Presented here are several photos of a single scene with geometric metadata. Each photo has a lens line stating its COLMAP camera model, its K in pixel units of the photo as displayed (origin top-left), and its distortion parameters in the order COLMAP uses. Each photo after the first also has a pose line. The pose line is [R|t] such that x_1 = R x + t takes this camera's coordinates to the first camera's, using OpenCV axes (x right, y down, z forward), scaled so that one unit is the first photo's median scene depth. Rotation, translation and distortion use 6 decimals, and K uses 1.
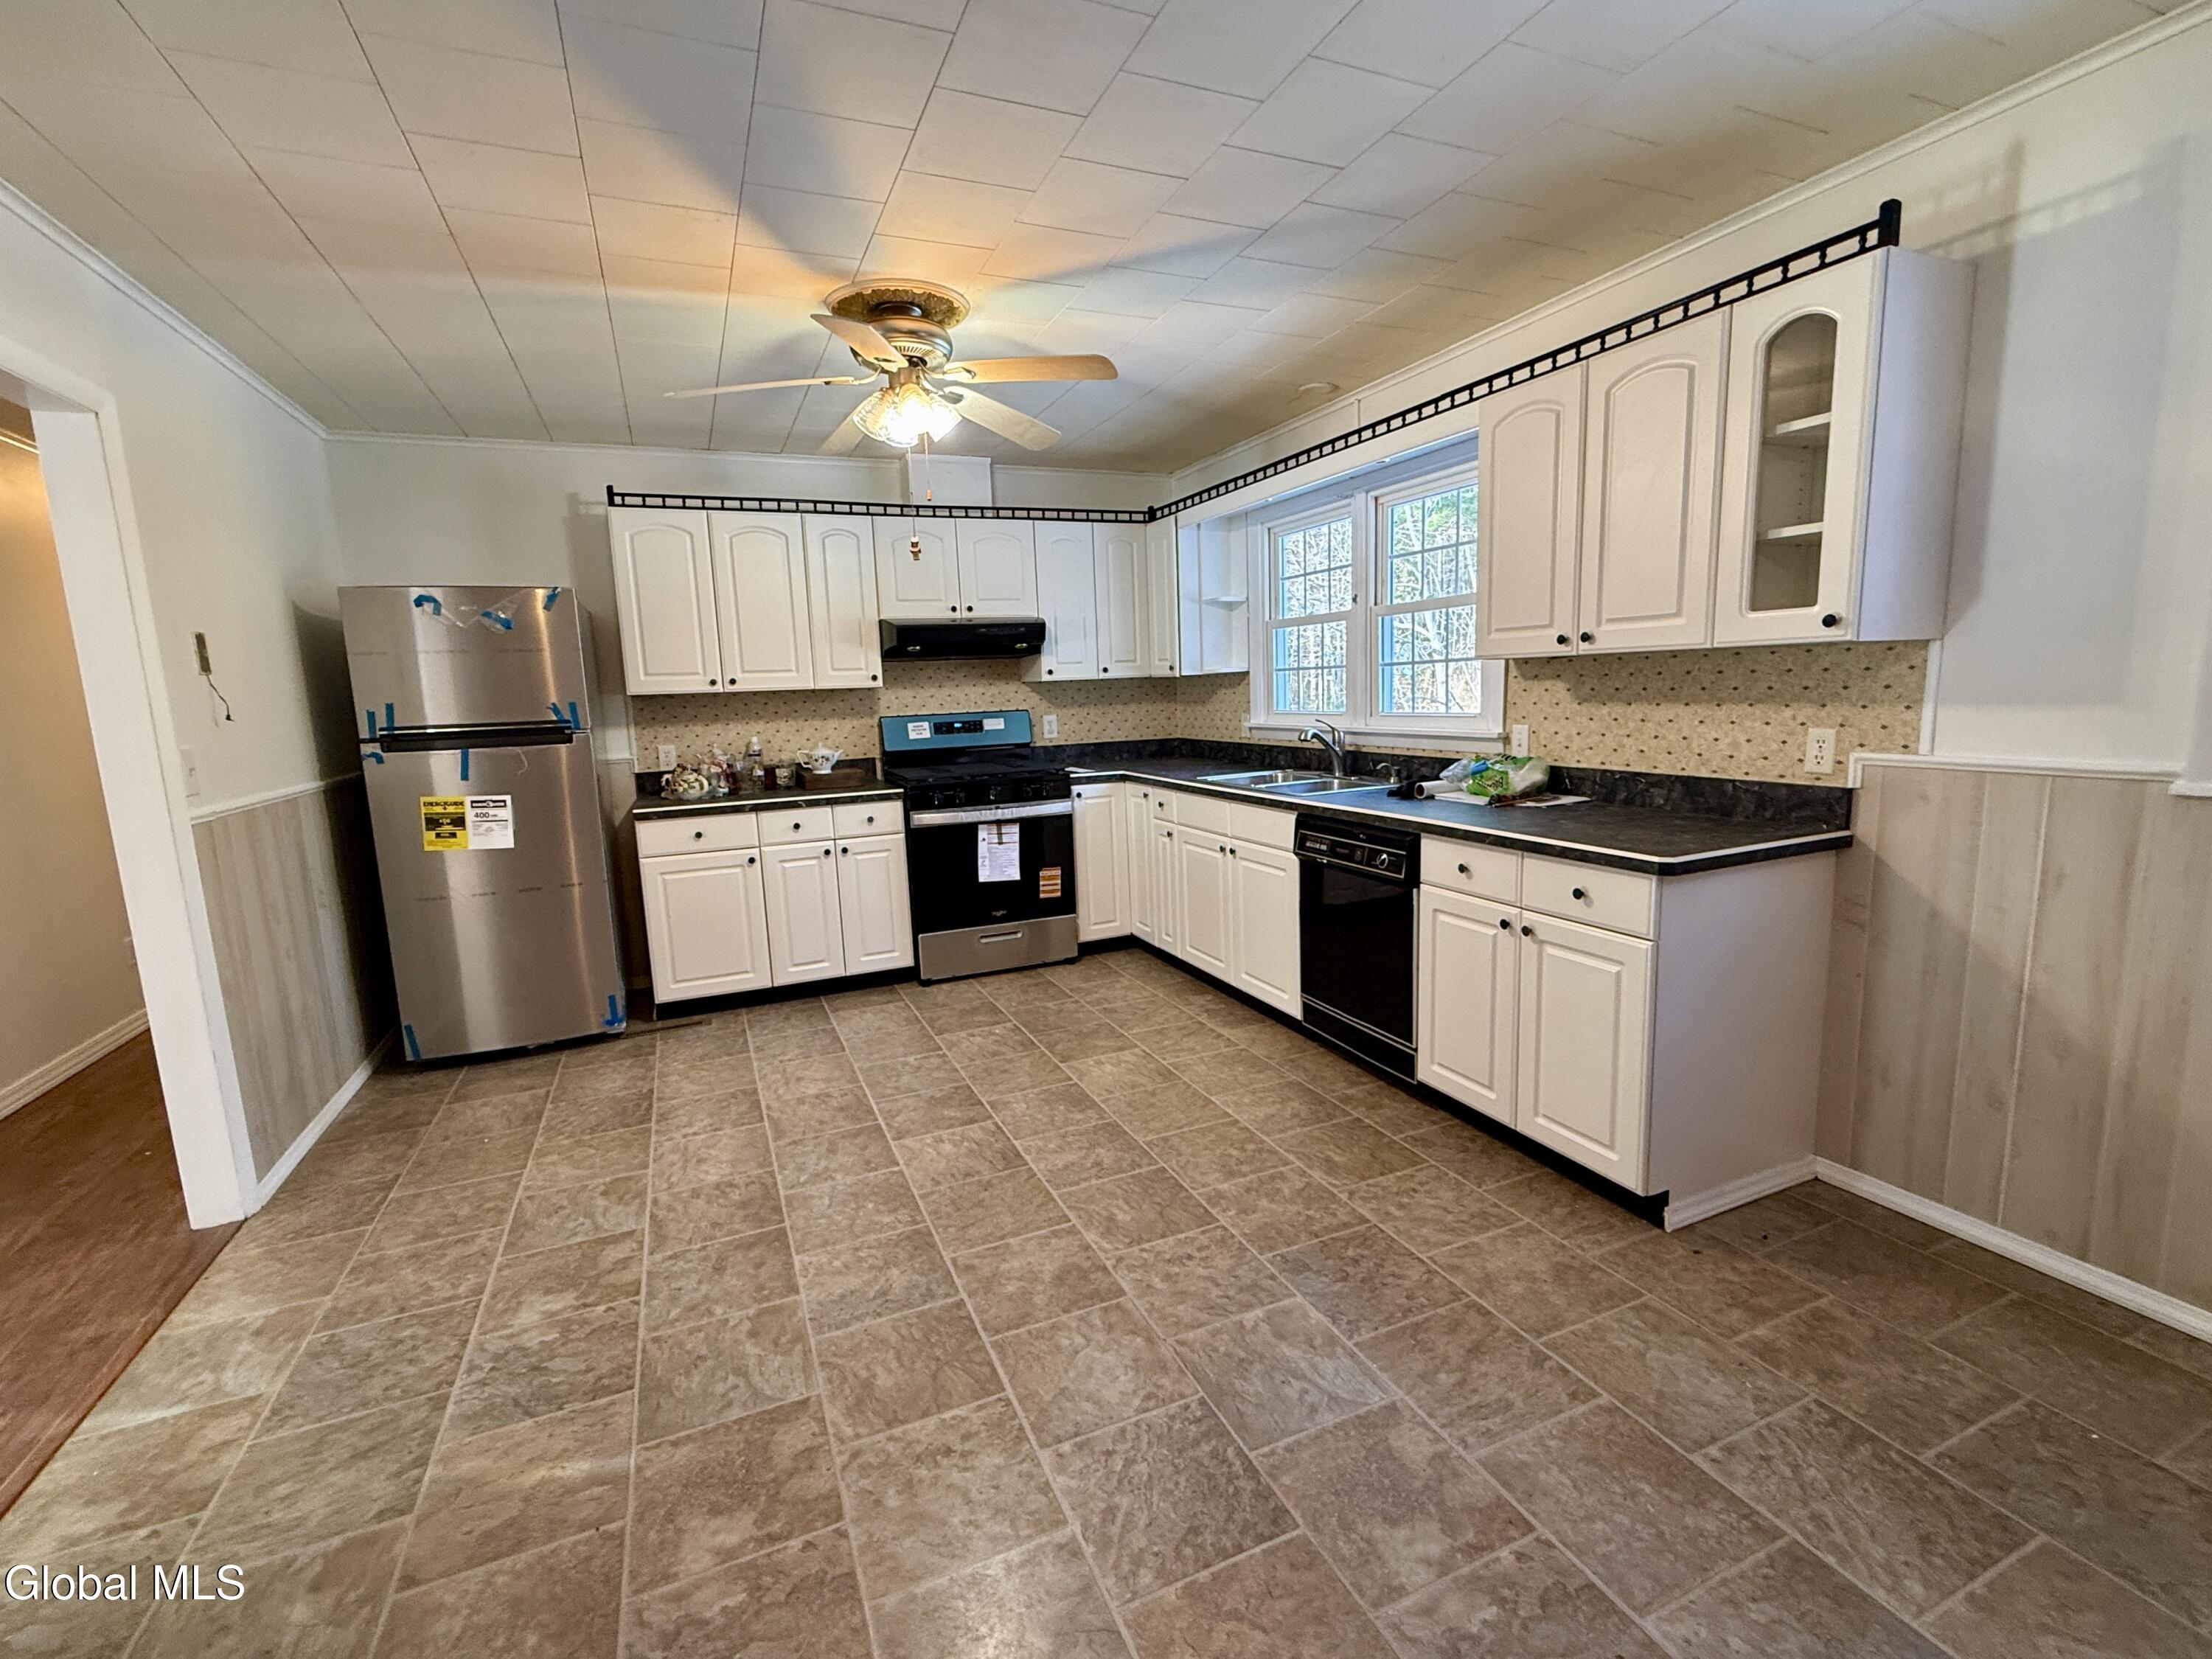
lens RADIAL K [[978.6, 0, 1107.7], [0, 978.6, 832.9], [0, 0, 1]] dist [-0.000186, 0.000196]
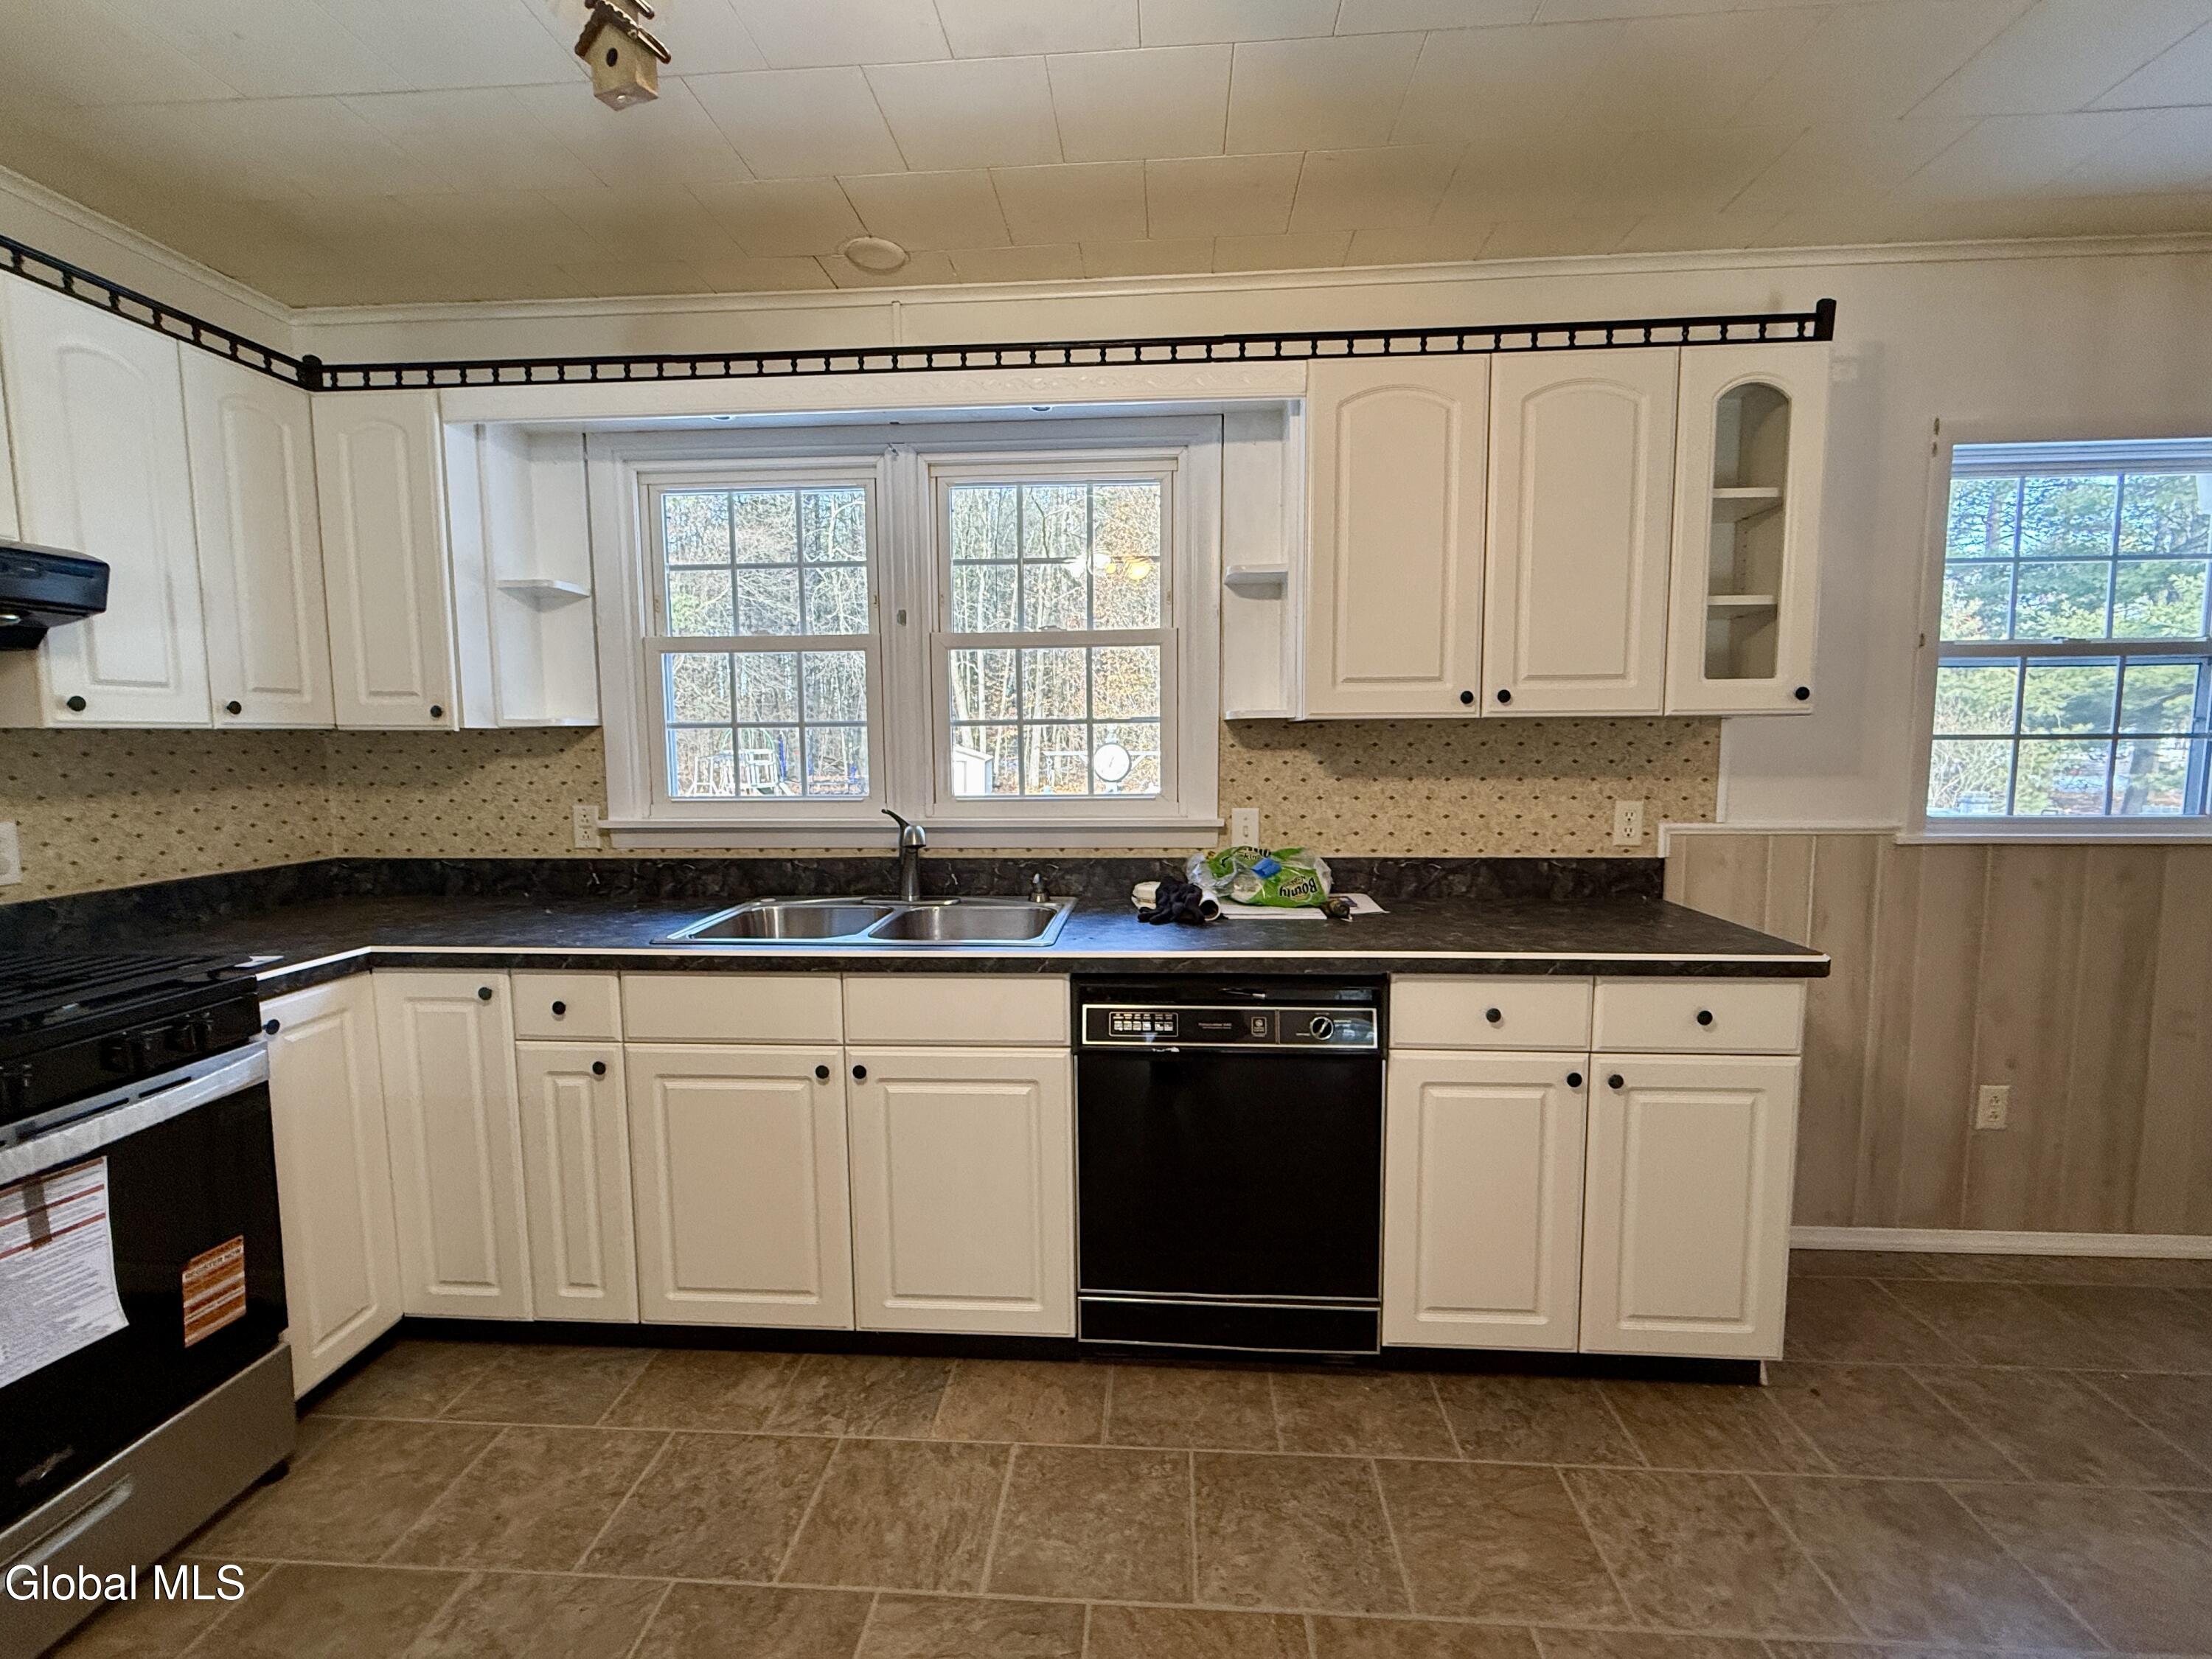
lens RADIAL K [[978.6, 0, 1104.6], [0, 978.6, 832.7], [0, 0, 1]] dist [-0.000186, 0.000196]
pose [[0.458337, -0.051546, 0.887283, -0.313636], [0.125018, 0.992130, -0.006943, -0.102520], [-0.879942, 0.114109, 0.461174, 0.769189]]
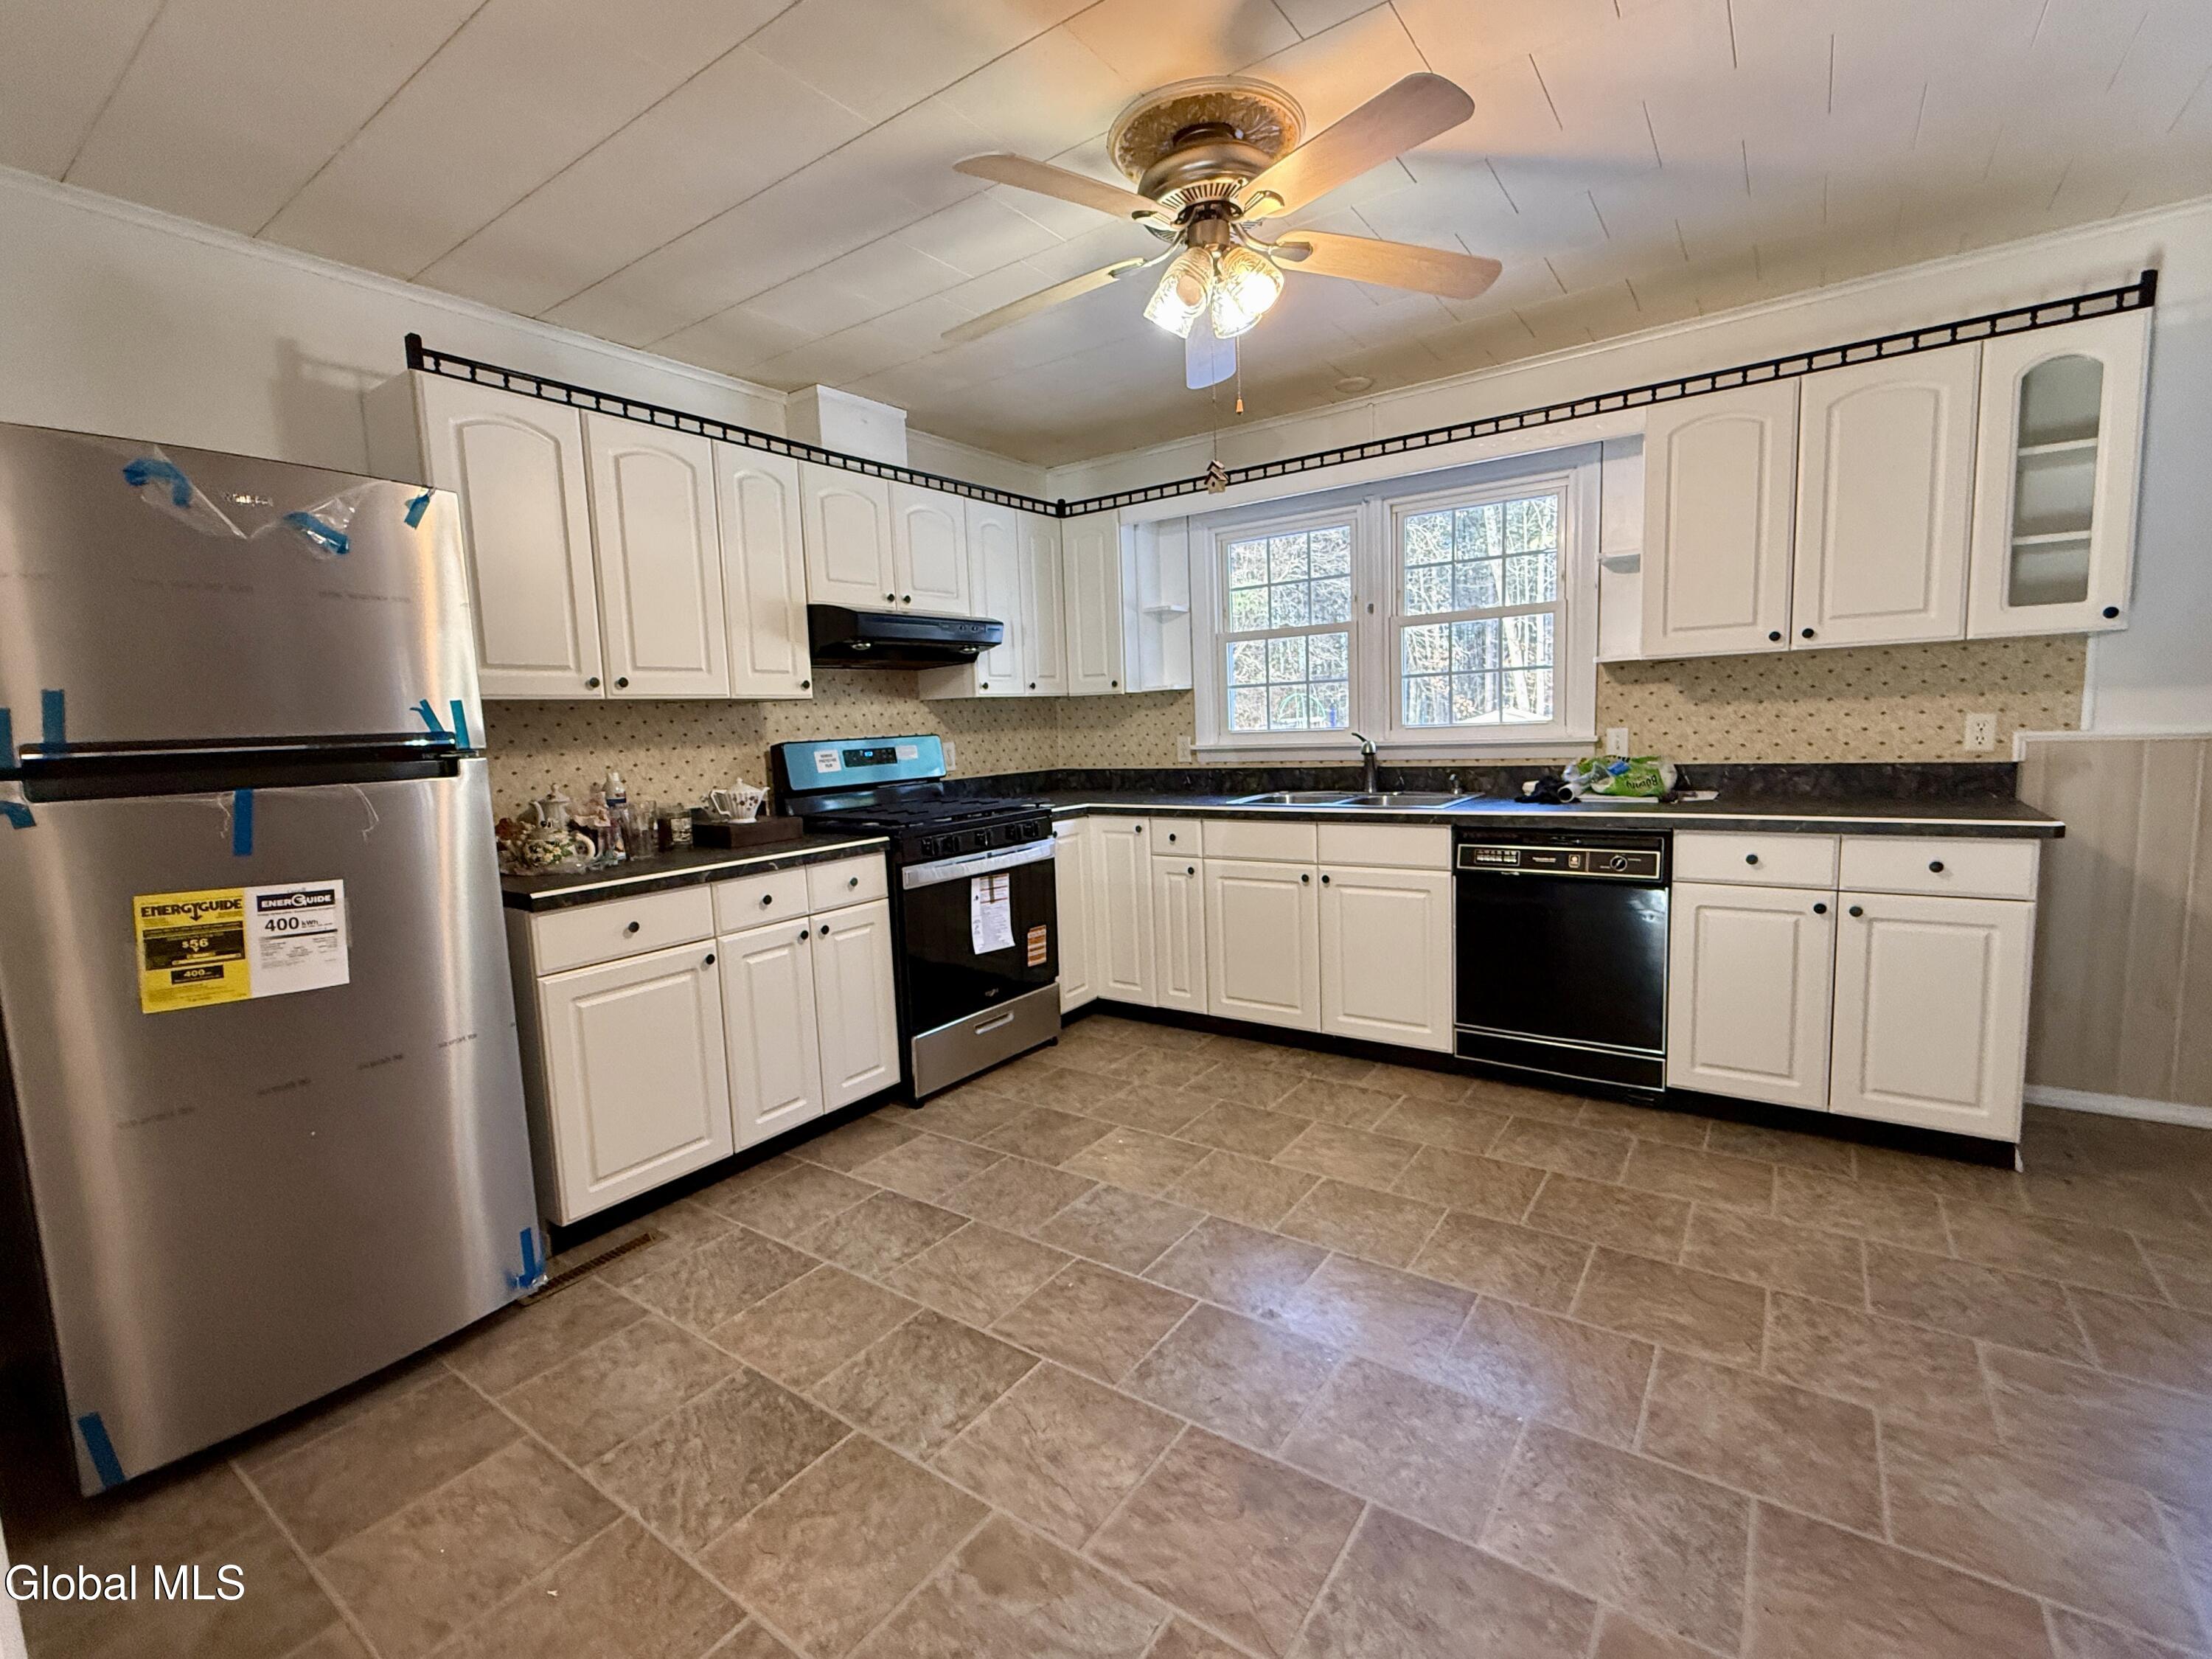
lens RADIAL K [[978.6, 0, 1106.1], [0, 978.6, 832.5], [0, 0, 1]] dist [-0.000186, 0.000196]
pose [[0.854625, -0.057360, 0.516068, -0.599929], [0.087851, 0.995524, -0.034834, -0.011781], [-0.511760, 0.075108, 0.855839, 0.409810]]
